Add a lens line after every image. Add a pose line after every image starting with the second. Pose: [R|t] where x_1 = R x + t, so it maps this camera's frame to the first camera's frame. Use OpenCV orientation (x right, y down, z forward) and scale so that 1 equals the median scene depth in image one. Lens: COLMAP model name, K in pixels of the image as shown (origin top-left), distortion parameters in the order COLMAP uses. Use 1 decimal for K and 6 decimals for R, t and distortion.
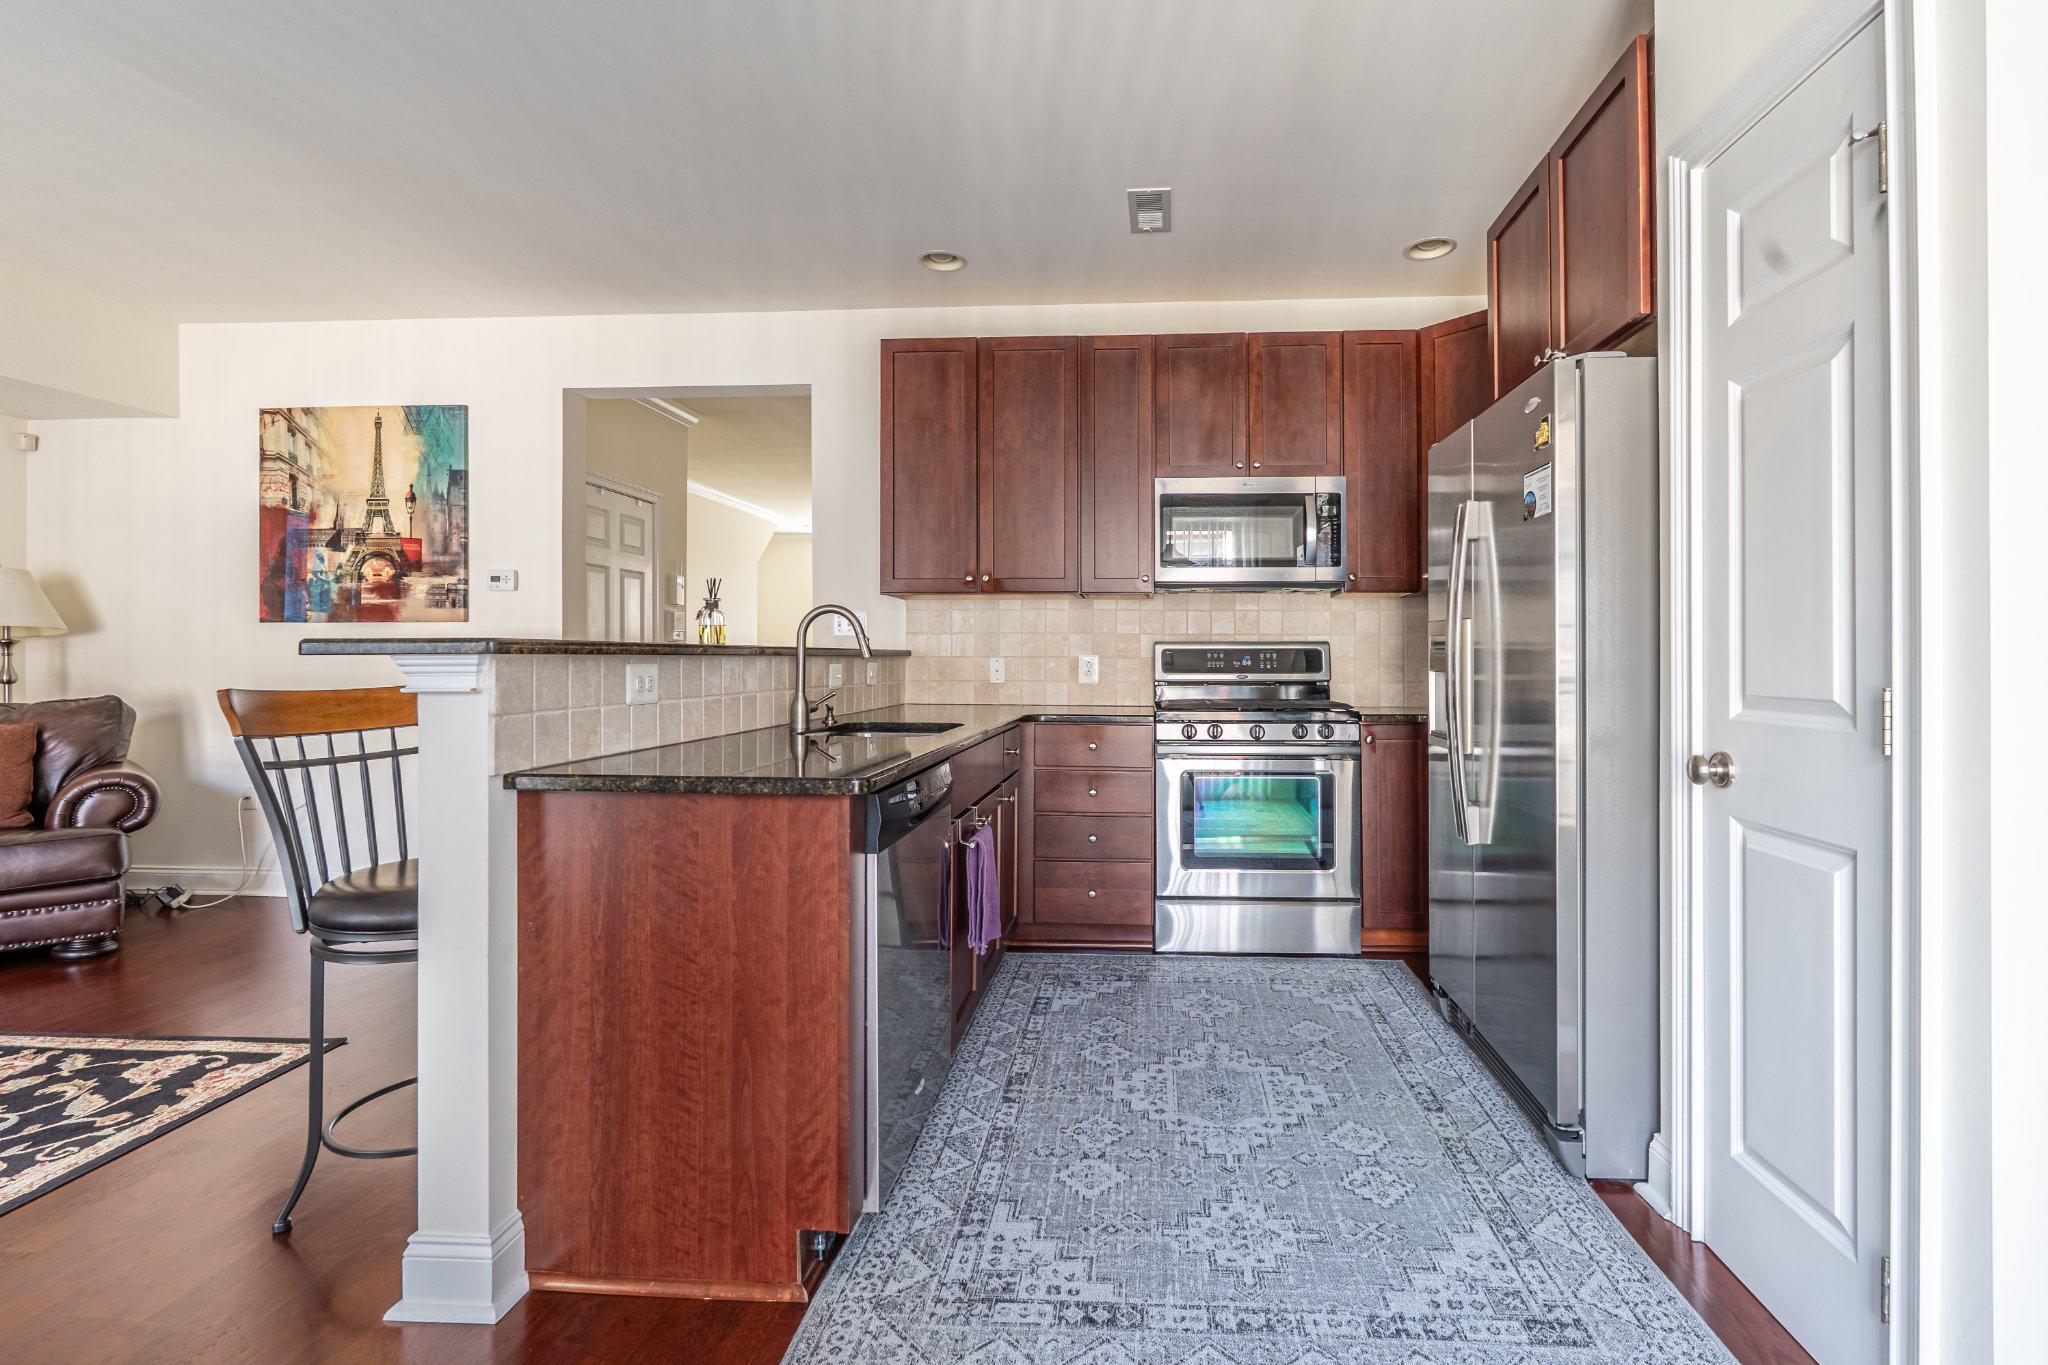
lens RADIAL K [[932.7, 0, 1097.8], [0, 932.7, 654.4], [0, 0, 1]] dist [-0.004674, -0.000091]
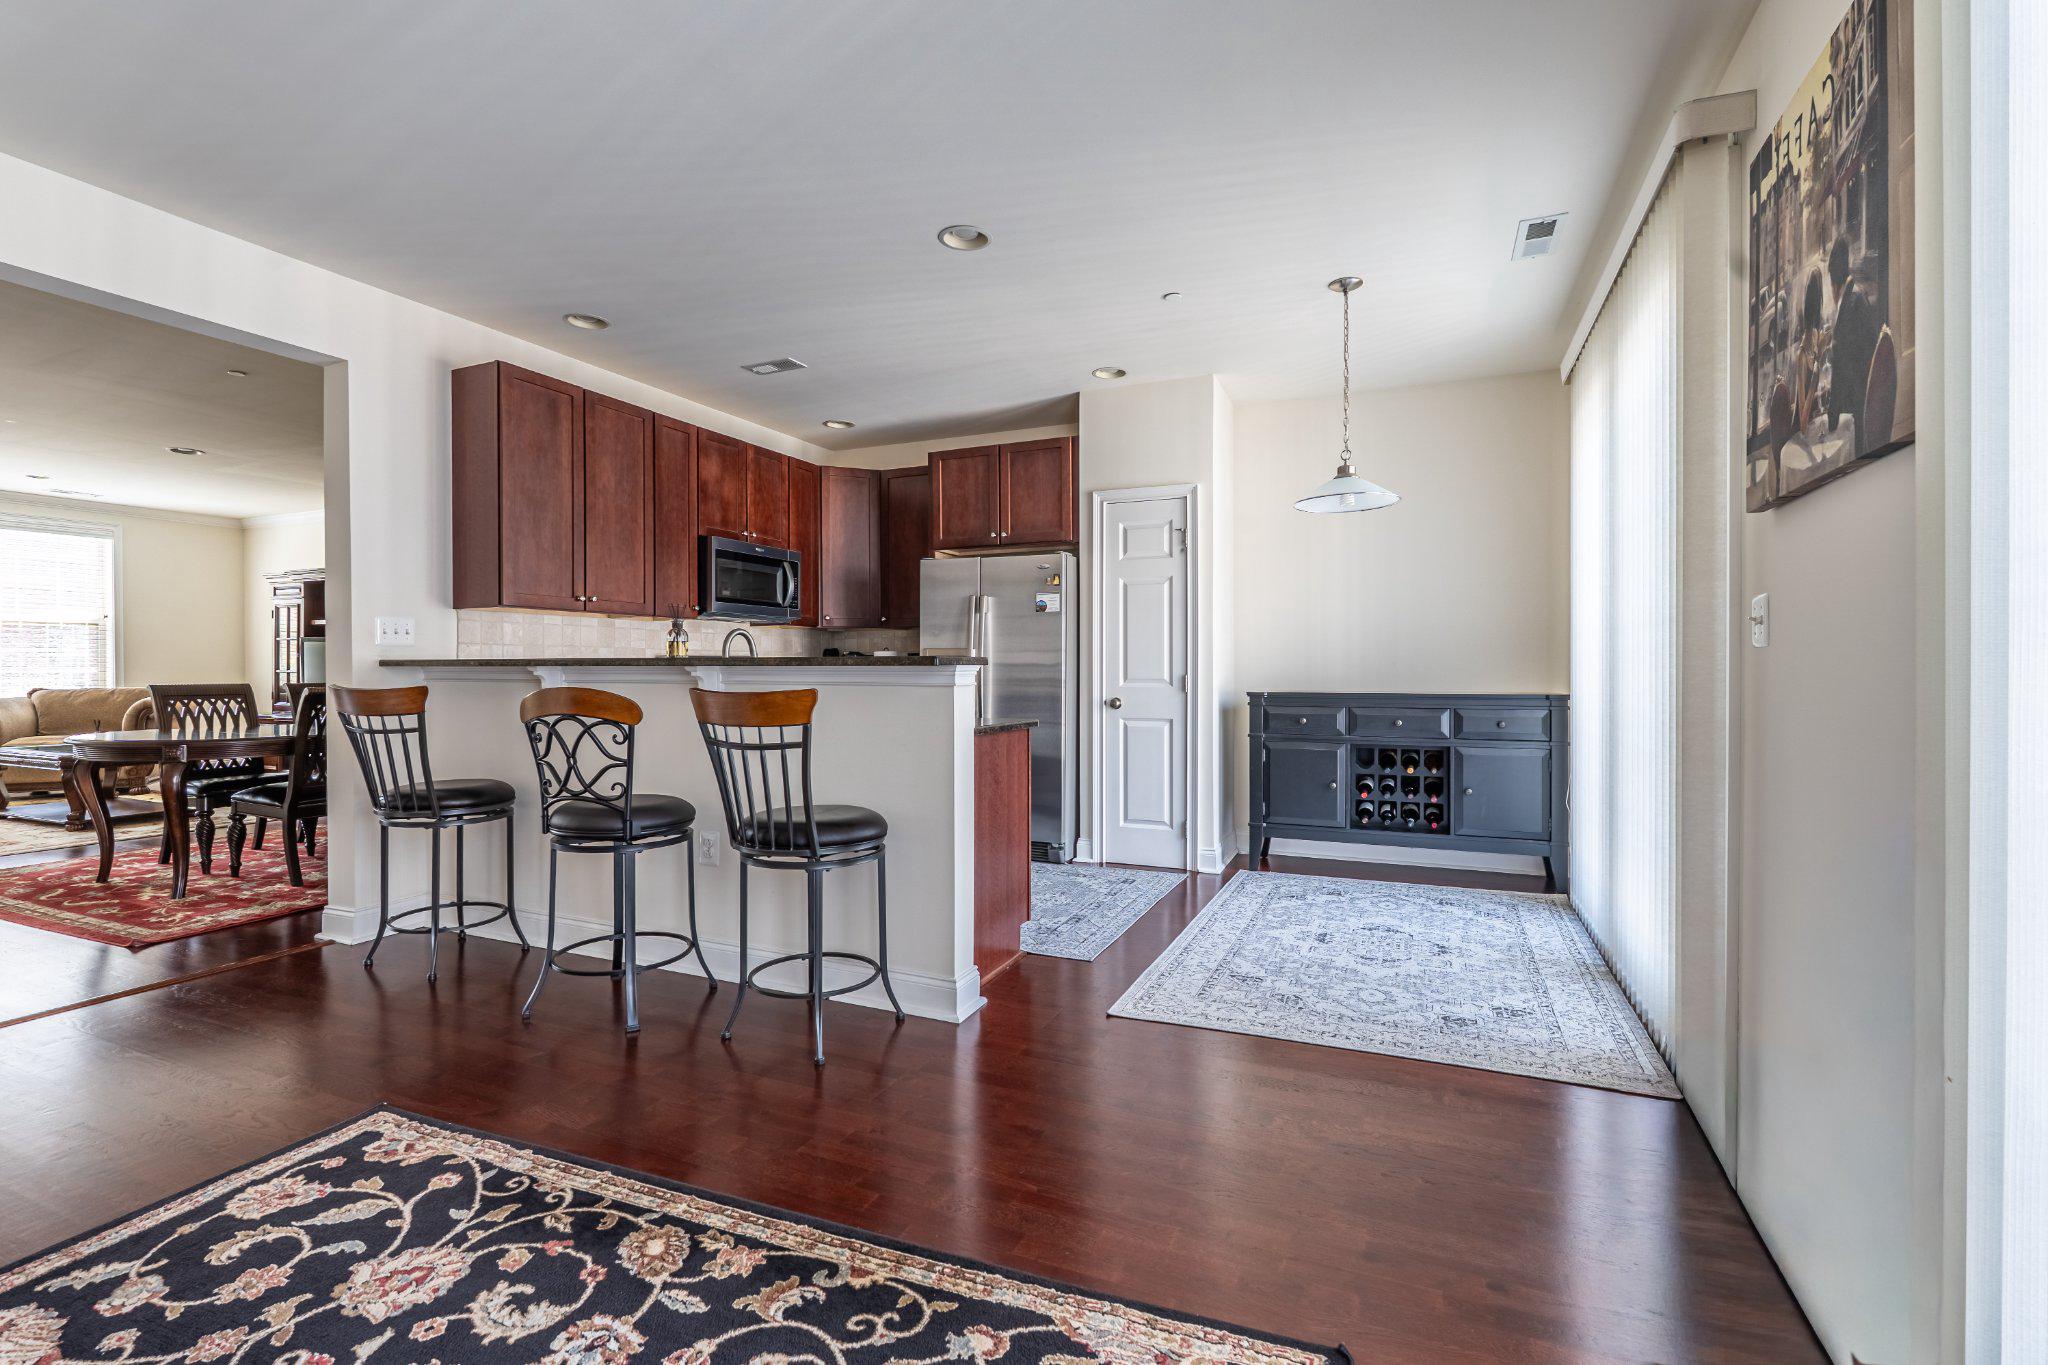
lens RADIAL K [[891.9, 0, 1035.0], [0, 891.9, 671.3], [0, 0, 1]] dist [-0.002846, -0.000293]
pose [[0.351663, -0.005324, 0.936111, -0.913882], [-0.002210, 0.999976, 0.006518, -0.000071], [-0.936124, -0.004361, 0.351643, 0.089712]]
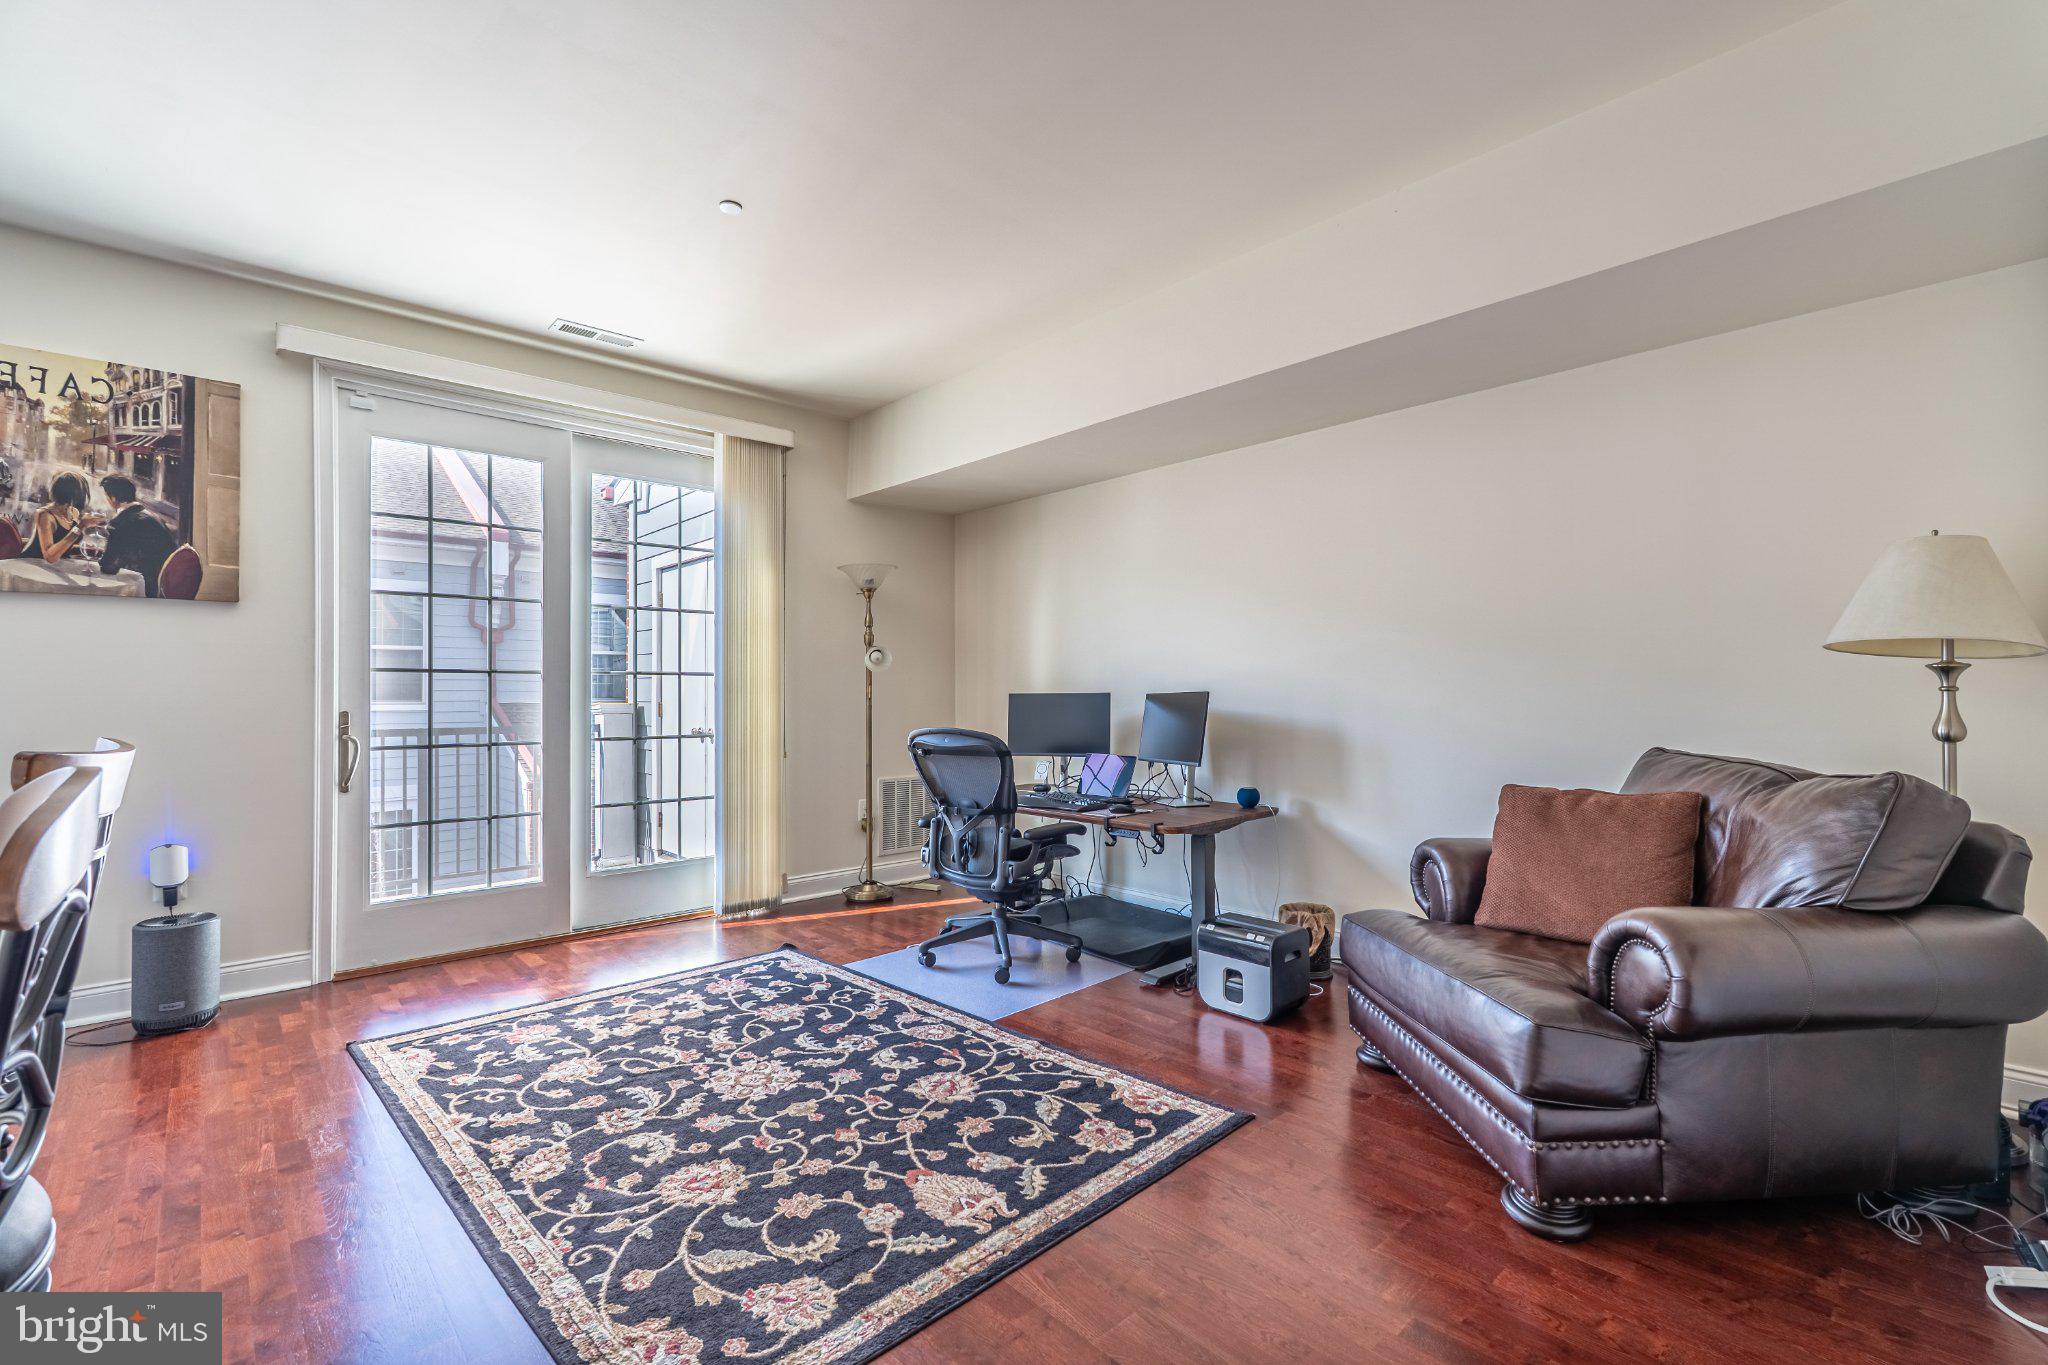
lens RADIAL K [[895.2, 0, 1020.7], [0, 895.2, 691.1], [0, 0, 1]] dist [-0.008762, 0.000537]
pose [[-0.699377, 0.000247, -0.714753, -0.414961], [0.006402, 0.999962, -0.005919, 0.001106], [0.714725, -0.008715, -0.699352, 0.962443]]
